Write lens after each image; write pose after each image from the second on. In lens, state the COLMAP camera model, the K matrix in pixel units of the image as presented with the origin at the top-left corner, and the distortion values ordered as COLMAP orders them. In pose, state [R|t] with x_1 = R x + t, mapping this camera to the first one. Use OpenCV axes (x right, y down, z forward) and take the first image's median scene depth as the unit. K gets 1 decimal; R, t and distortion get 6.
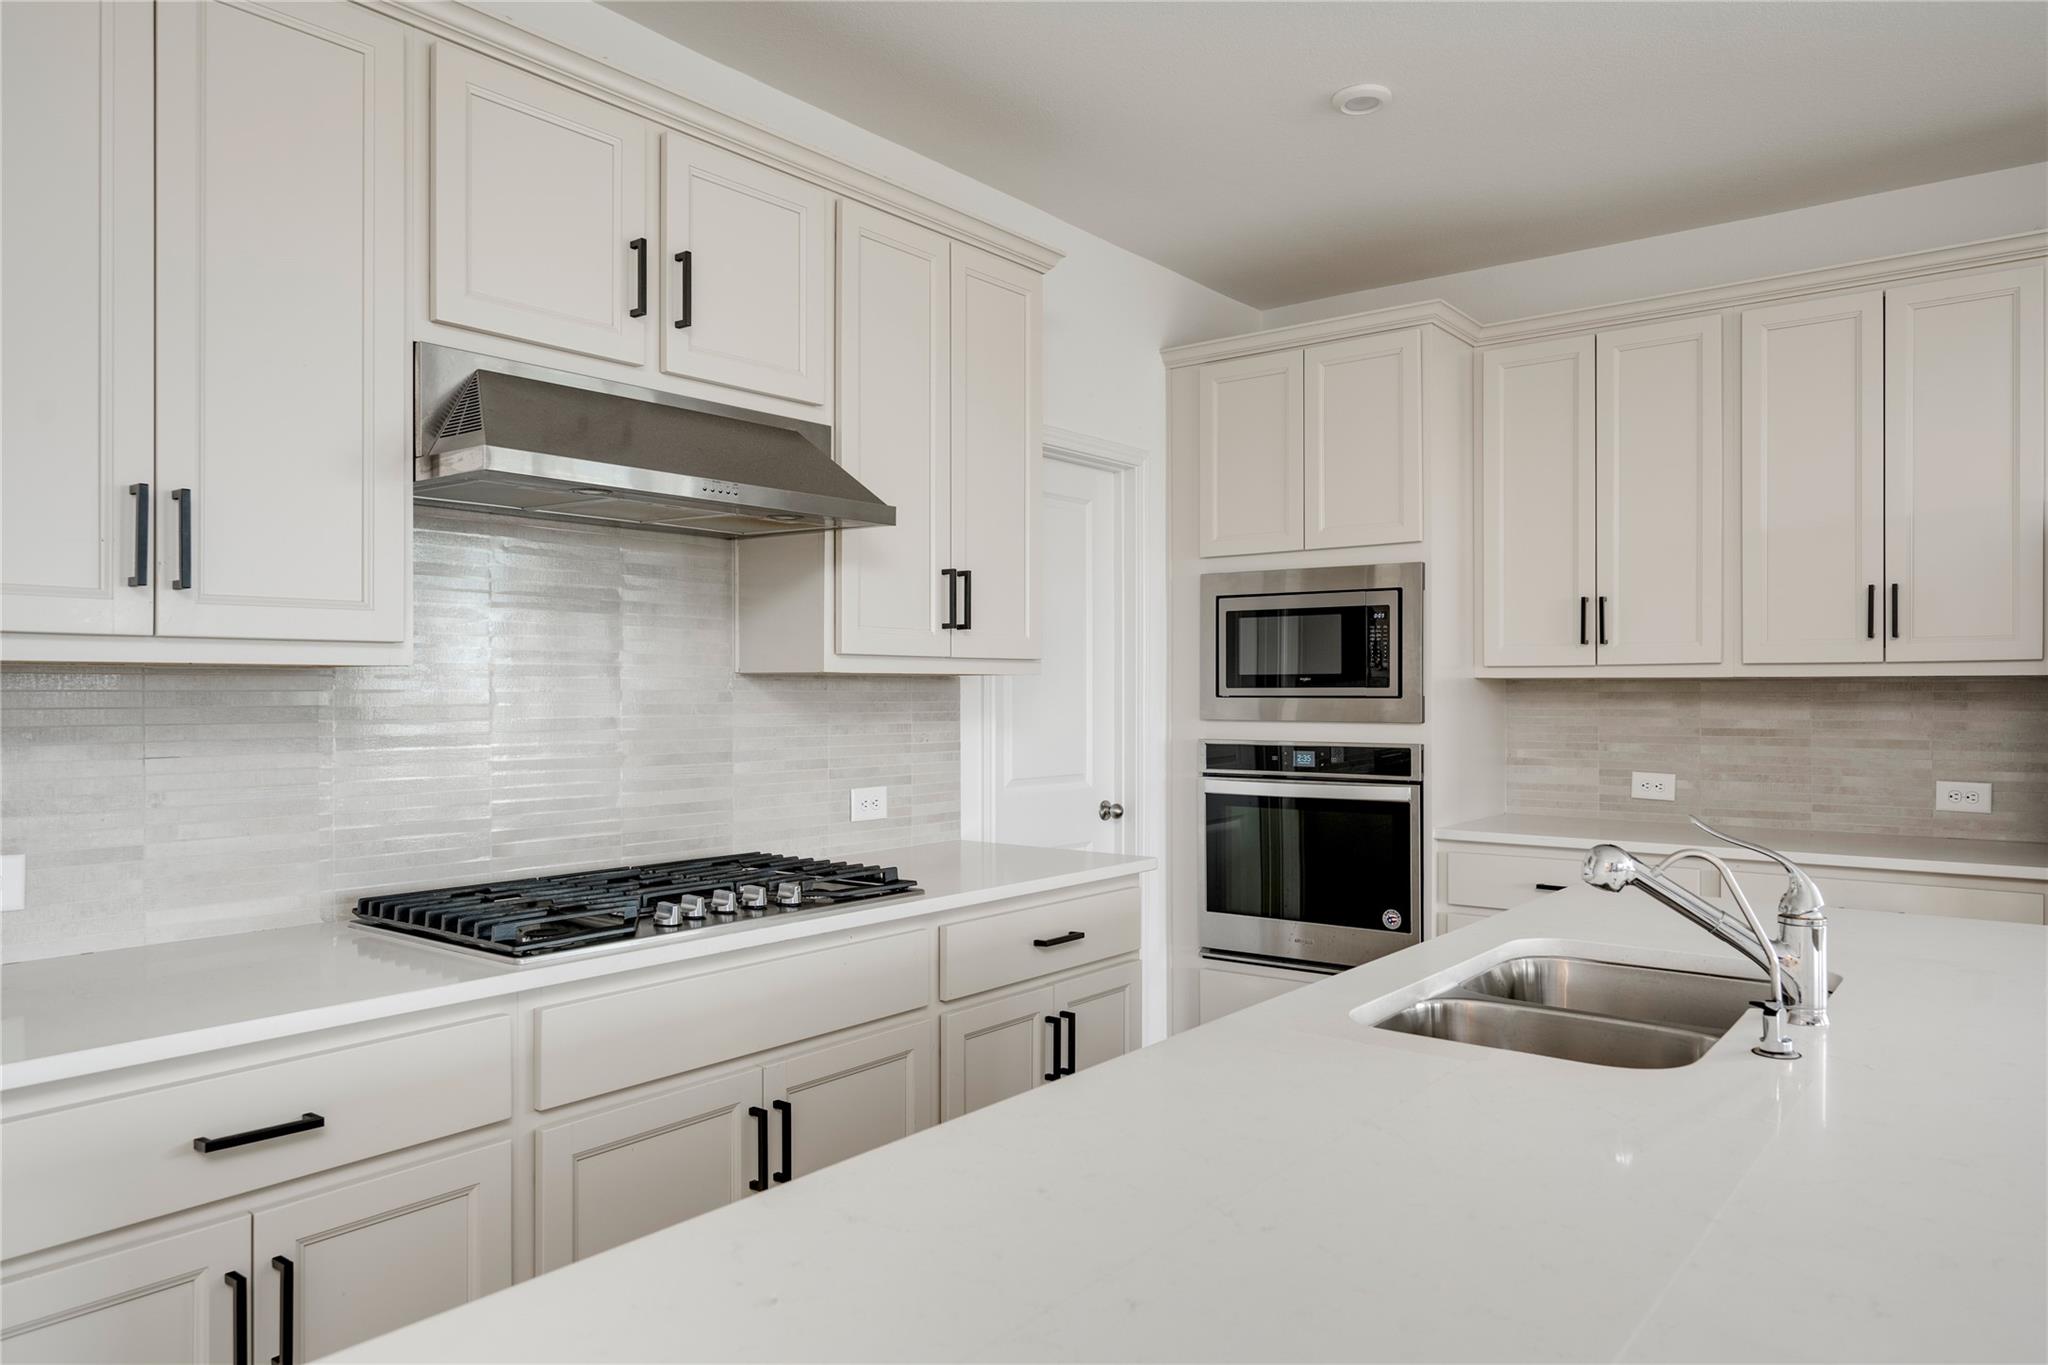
lens RADIAL K [[1355.5, 0, 1036.5], [0, 1355.5, 691.3], [0, 0, 1]] dist [-0.006491, 0.001807]
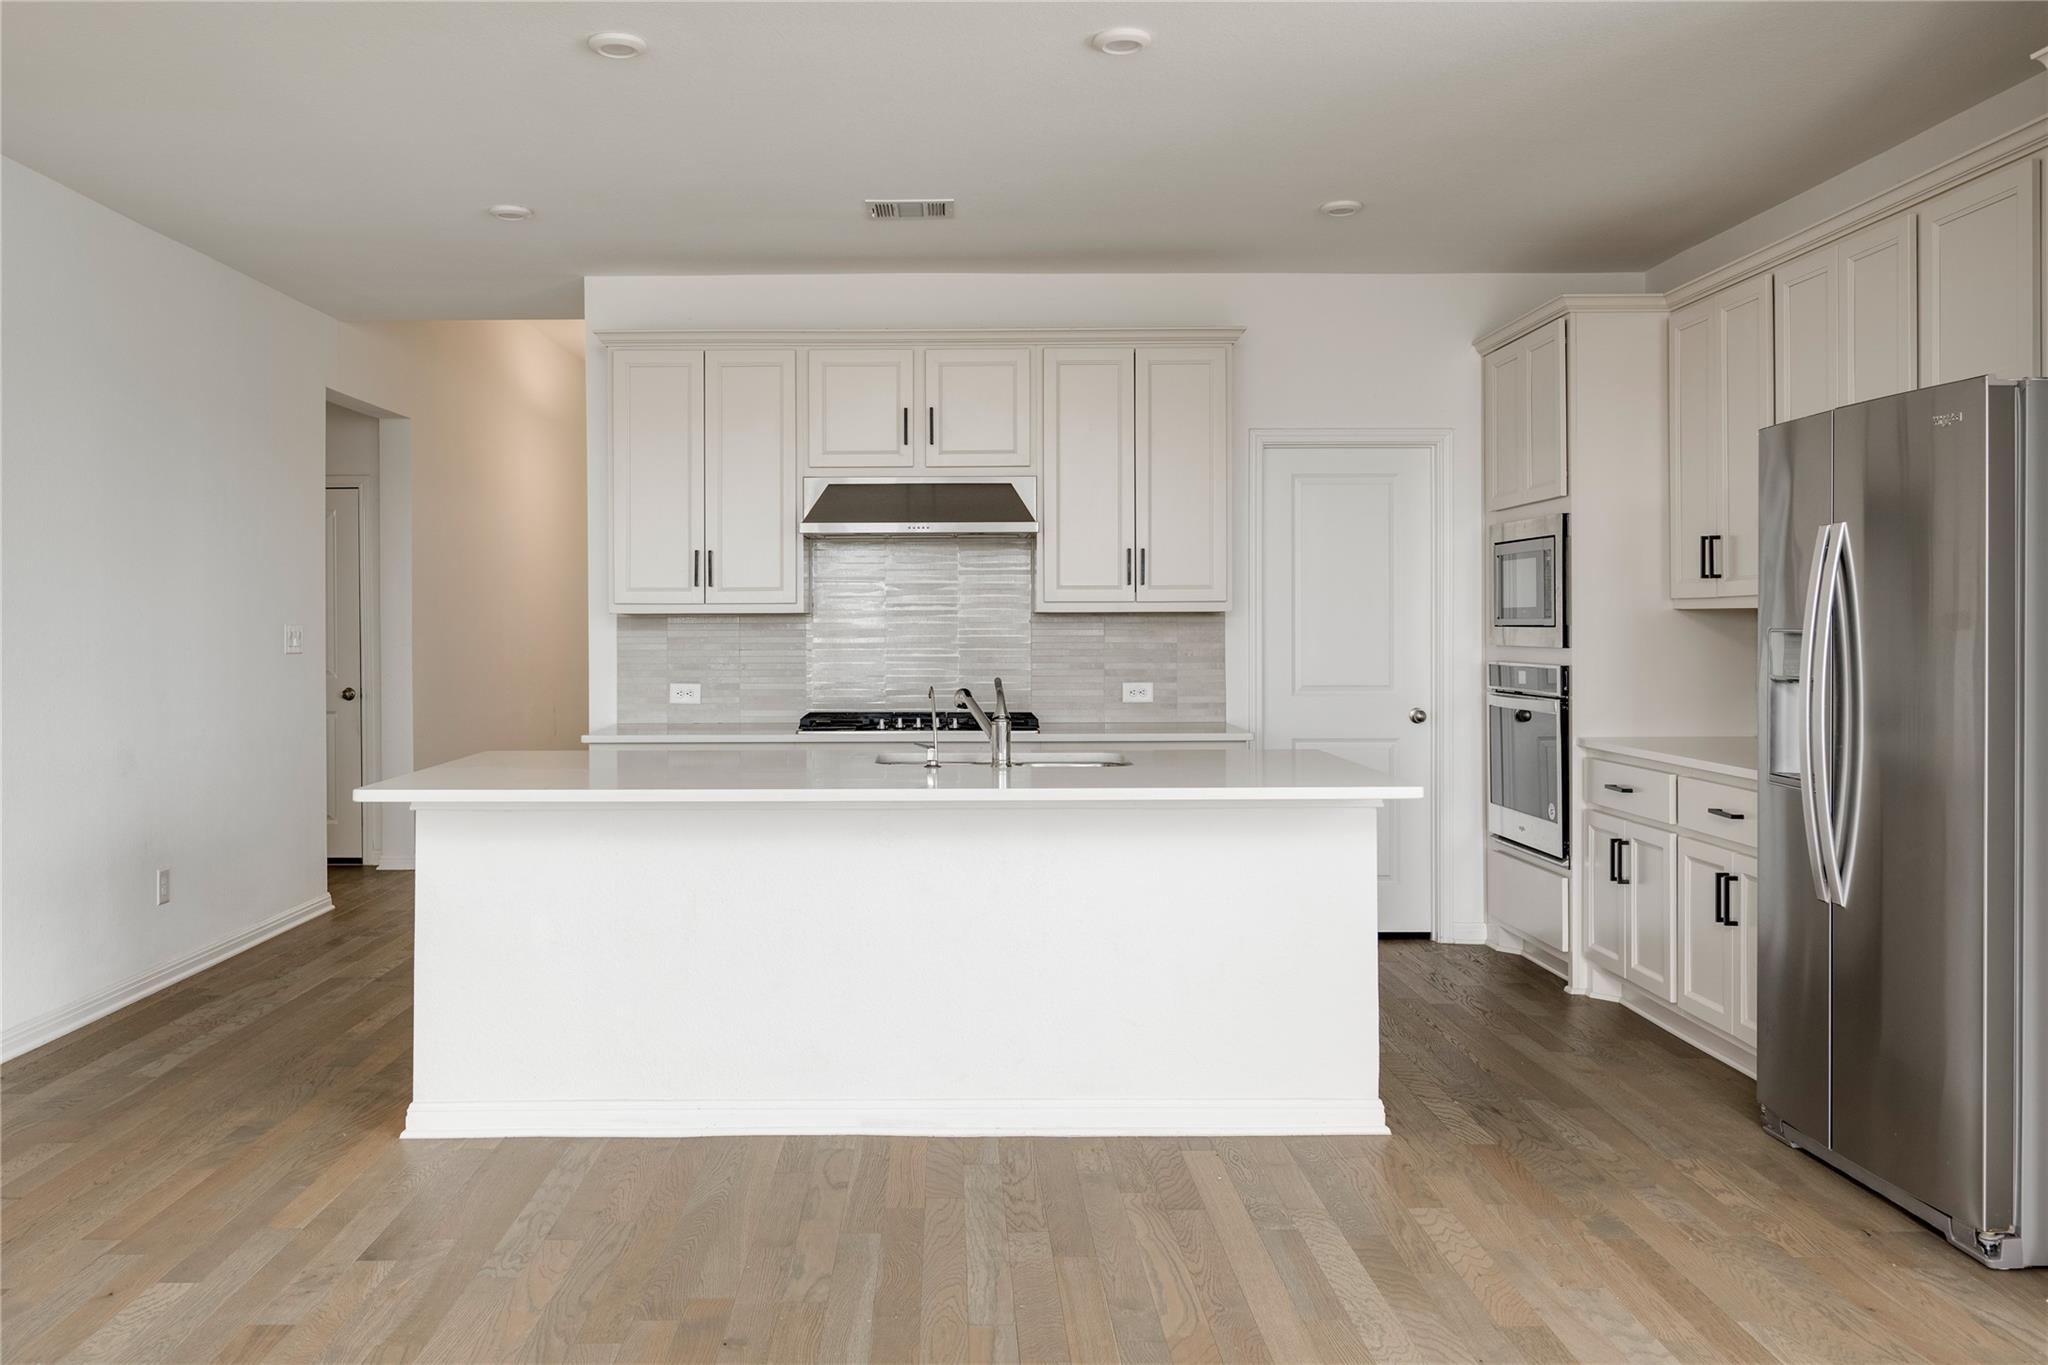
lens RADIAL K [[1620.4, 0, 962.9], [0, 1620.4, 626.6], [0, 0, 1]] dist [-0.003071, 0.002281]
pose [[0.618965, -0.000059, -0.785418, 2.121574], [0.002439, 0.999995, 0.001847, 0.001056], [0.785414, -0.003059, 0.618963, -0.596098]]
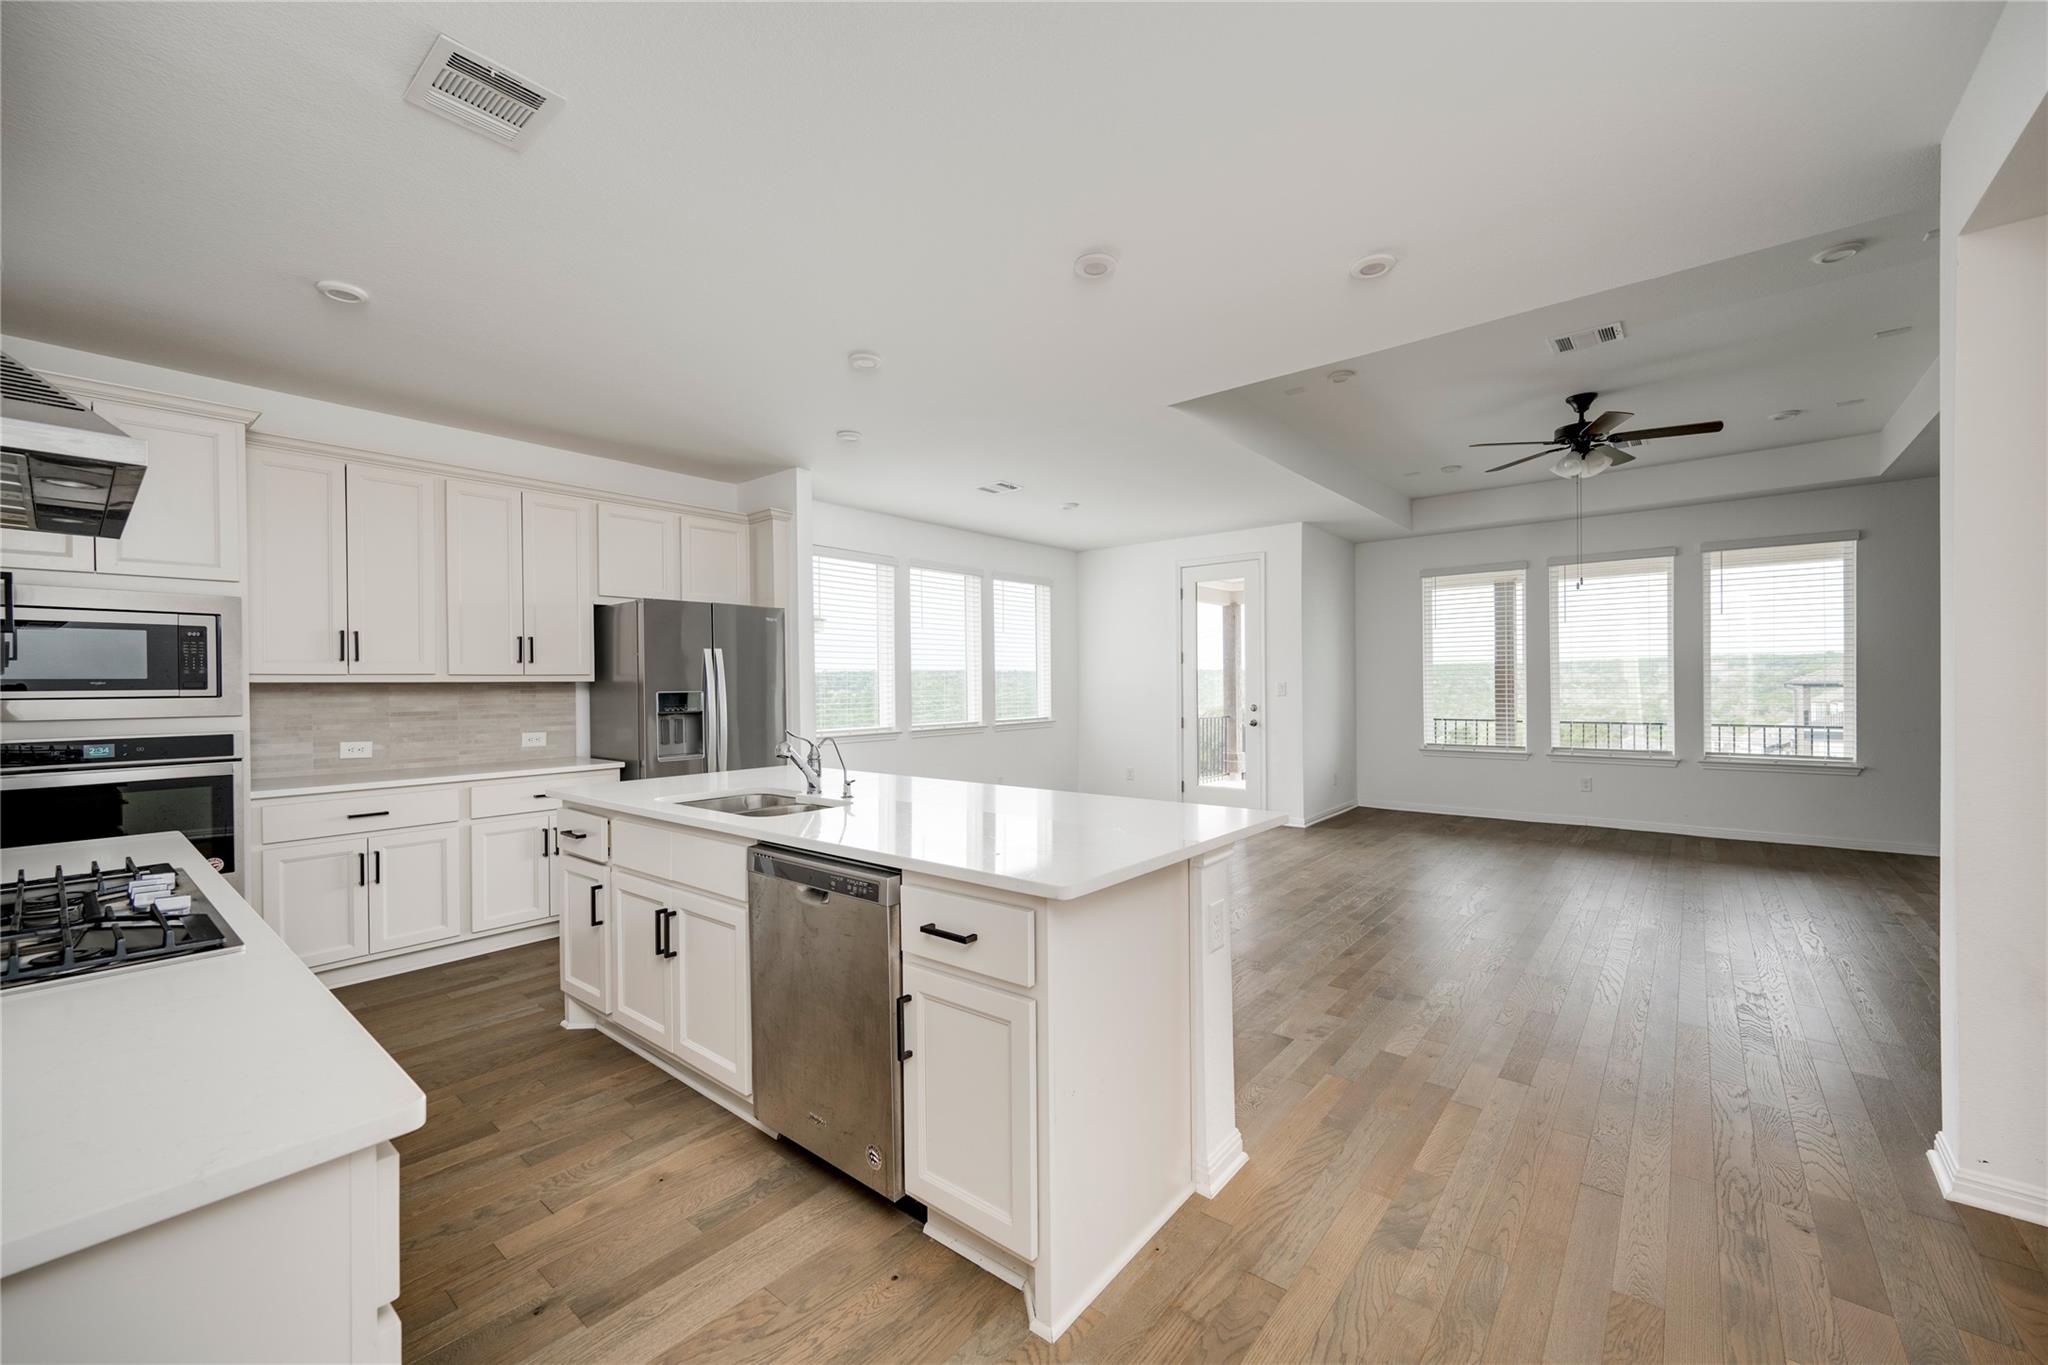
lens RADIAL K [[798.0, 0, 1040.6], [0, 798.0, 684.9], [0, 0, 1]] dist [-0.001286, -0.000841]
pose [[0.016900, -0.001796, 0.999856, -0.987274], [0.010300, 0.999946, 0.001622, -0.000511], [-0.999804, 0.010271, 0.016918, 0.359293]]
